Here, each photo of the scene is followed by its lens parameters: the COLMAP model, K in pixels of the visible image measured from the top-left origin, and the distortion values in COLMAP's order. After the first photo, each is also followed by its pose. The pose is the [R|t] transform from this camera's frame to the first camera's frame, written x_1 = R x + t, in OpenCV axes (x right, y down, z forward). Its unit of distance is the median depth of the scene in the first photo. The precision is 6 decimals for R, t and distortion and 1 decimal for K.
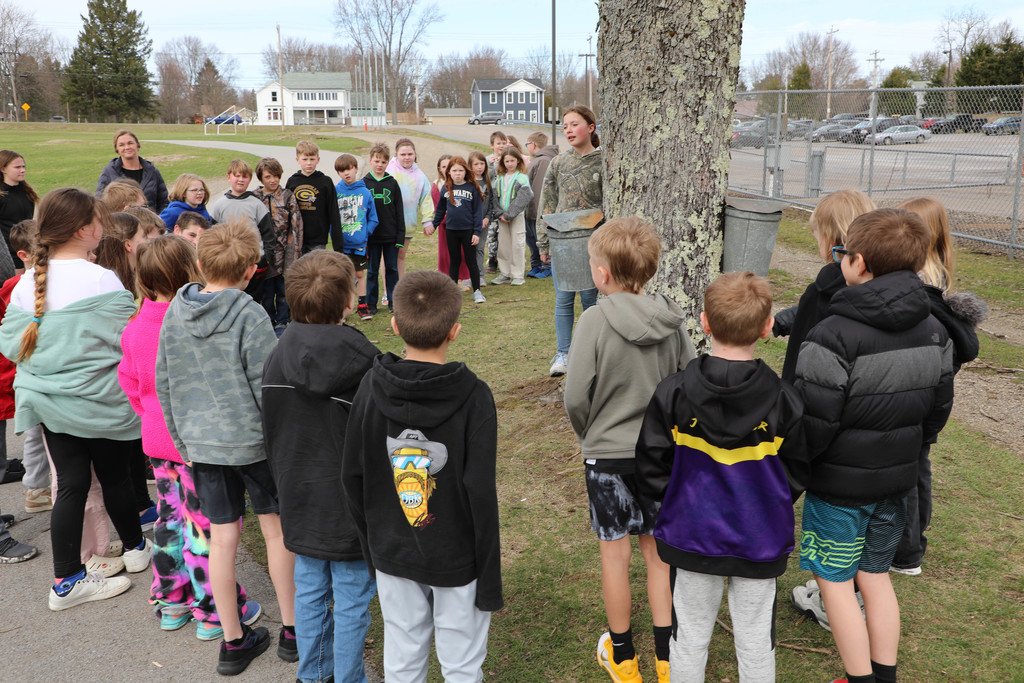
lens RADIAL K [[1045.1, 0, 511.3], [0, 1045.1, 343.6], [0, 0, 1]] dist [0.070148, 0.000000]
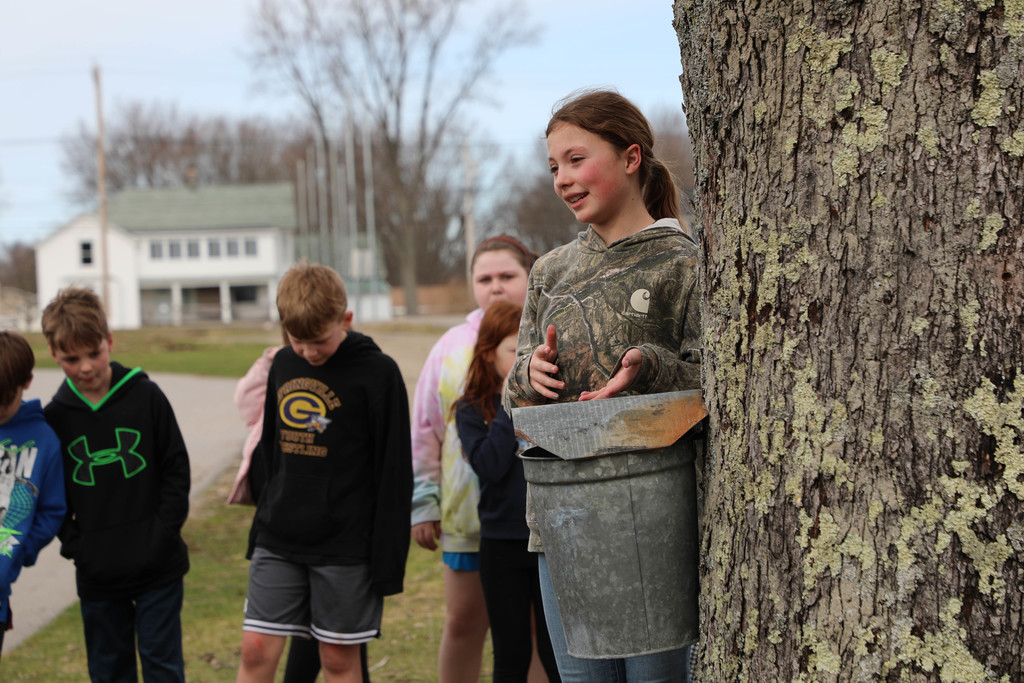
lens RADIAL K [[2919.9, 0, 512.1], [0, 2919.9, 339.9], [0, 0, 1]] dist [0.658628, 0.000000]
pose [[0.996689, -0.028812, -0.076034, 0.102987], [0.013397, 0.980523, -0.195949, 0.027856], [0.080199, 0.194281, 0.977662, 0.151004]]
